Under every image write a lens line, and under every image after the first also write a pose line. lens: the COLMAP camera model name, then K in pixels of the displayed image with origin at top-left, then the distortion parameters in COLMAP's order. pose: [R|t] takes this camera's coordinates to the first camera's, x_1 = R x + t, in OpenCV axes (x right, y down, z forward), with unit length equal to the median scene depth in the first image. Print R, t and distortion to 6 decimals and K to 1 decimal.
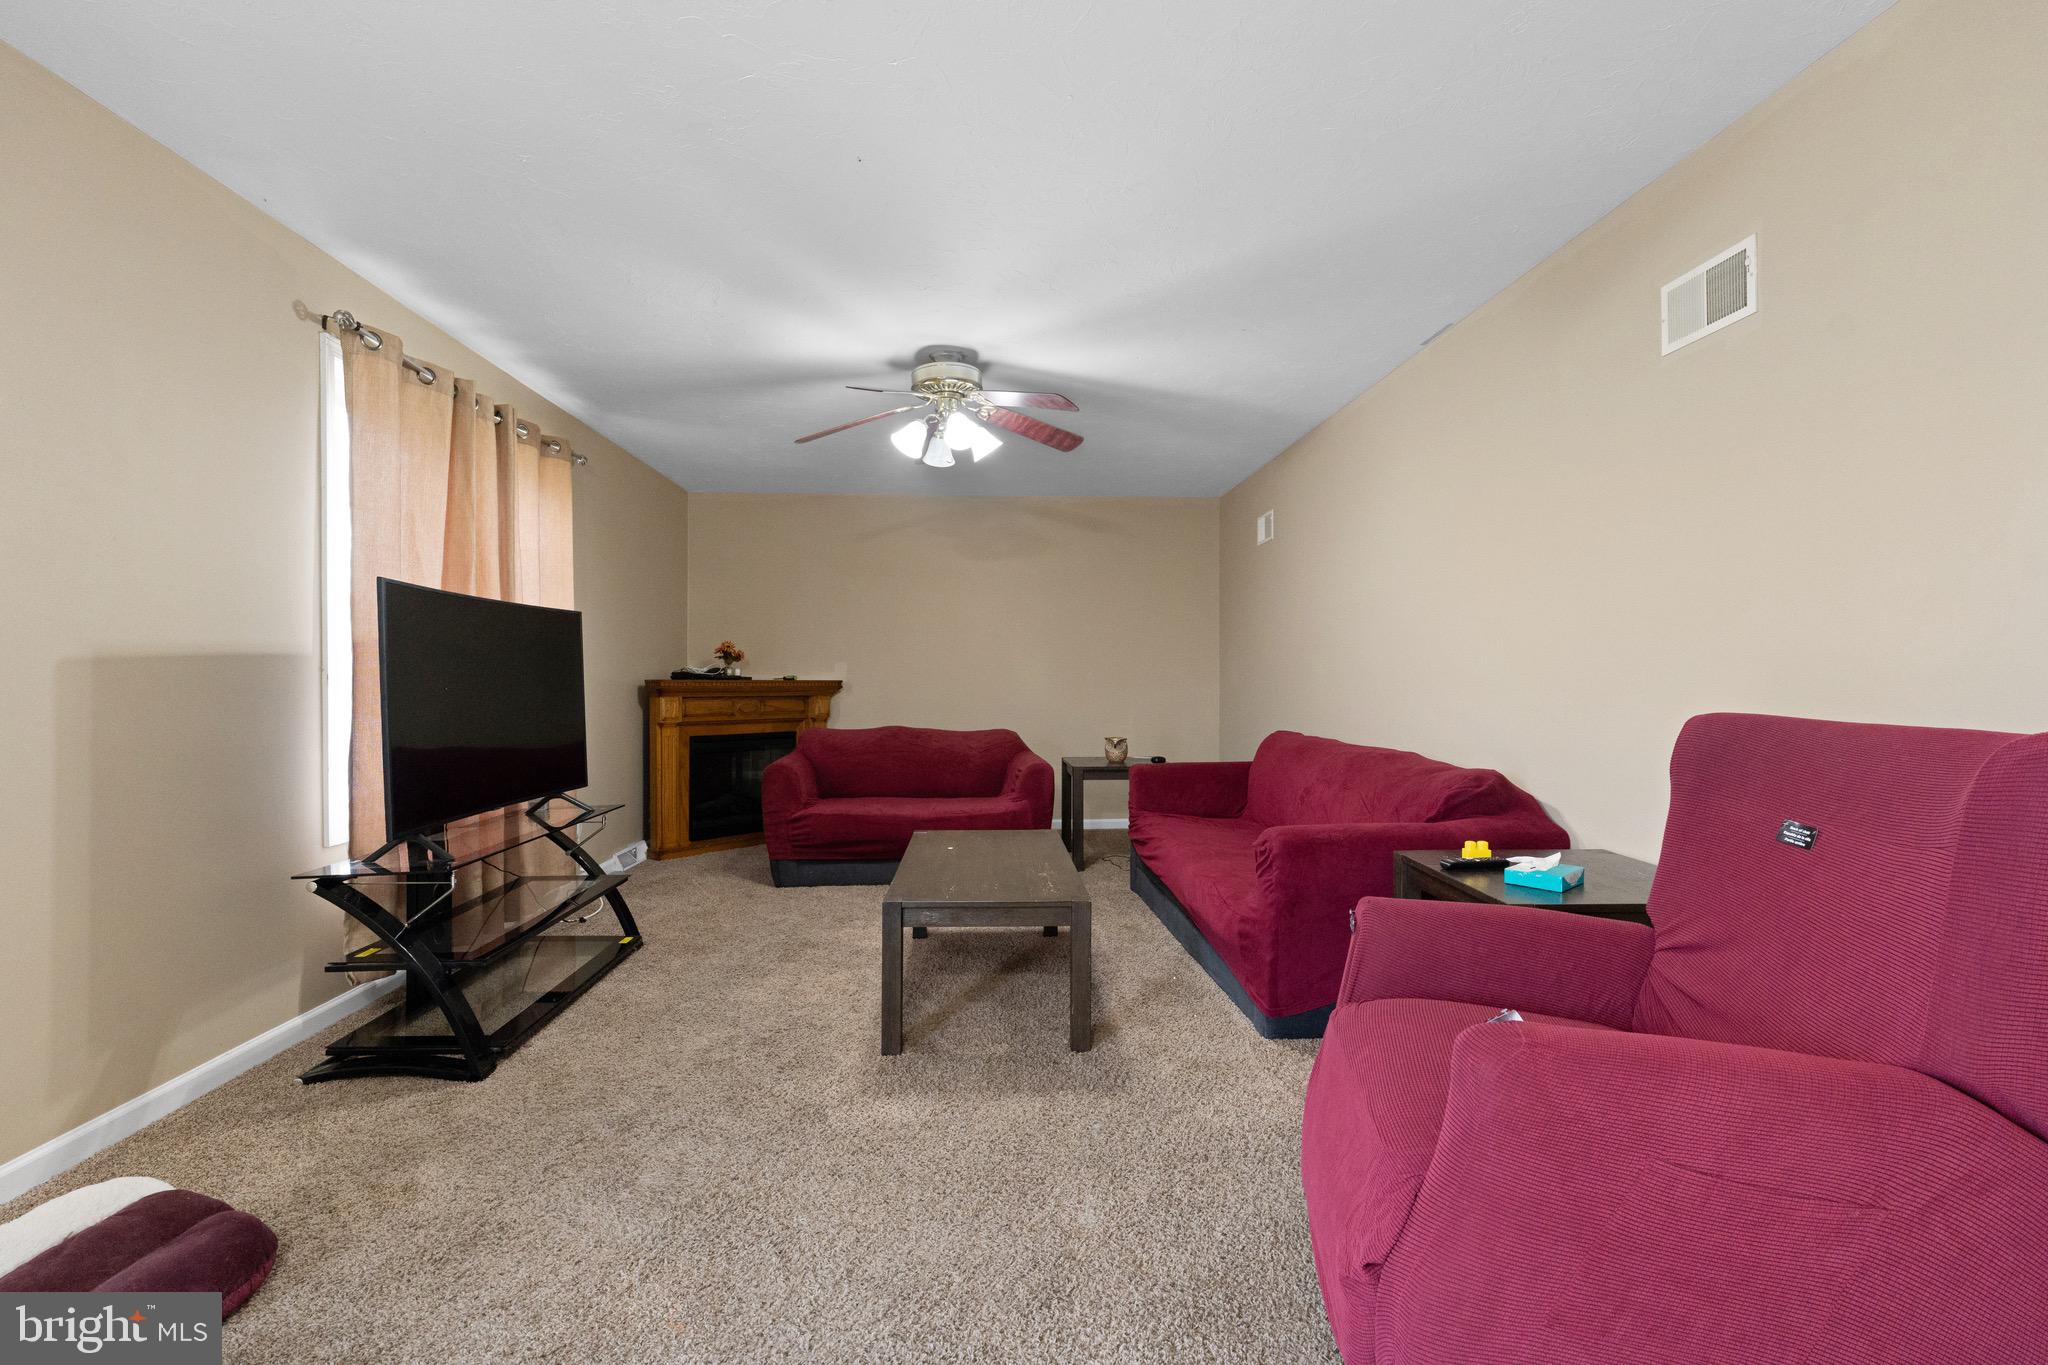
lens RADIAL K [[912.5, 0, 1030.8], [0, 912.5, 698.8], [0, 0, 1]] dist [-0.009104, 0.000438]
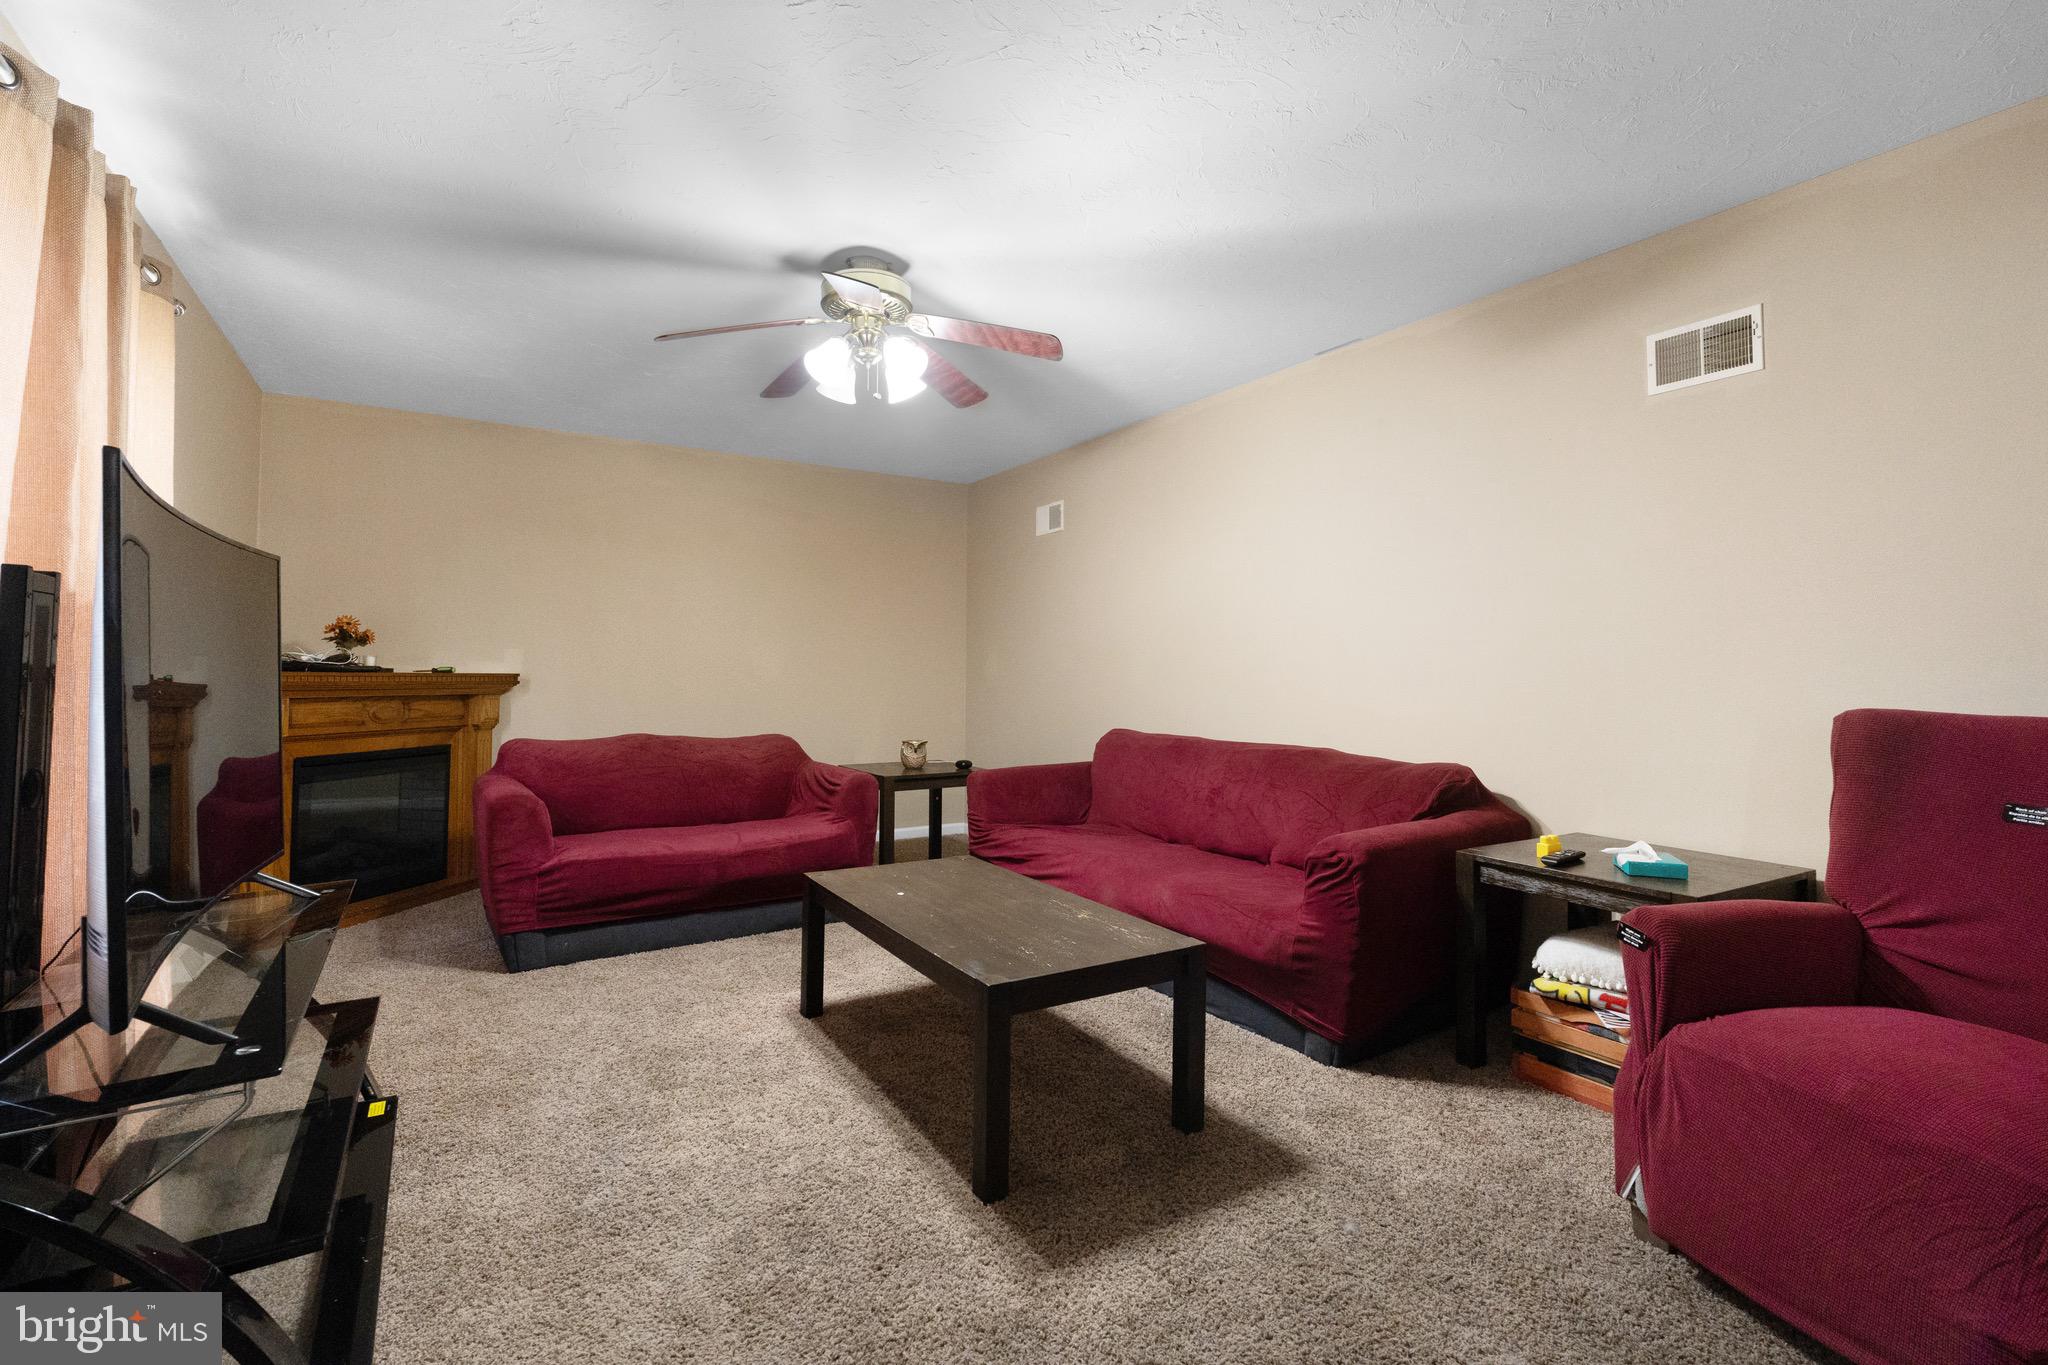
lens RADIAL K [[912.5, 0, 1023.8], [0, 912.5, 662.9], [0, 0, 1]] dist [-0.009104, 0.000438]
pose [[0.874006, 0.011093, 0.485788, -0.248169], [0.004883, 0.999488, -0.031609, -0.004268], [-0.485890, 0.029999, 0.873505, 0.179908]]
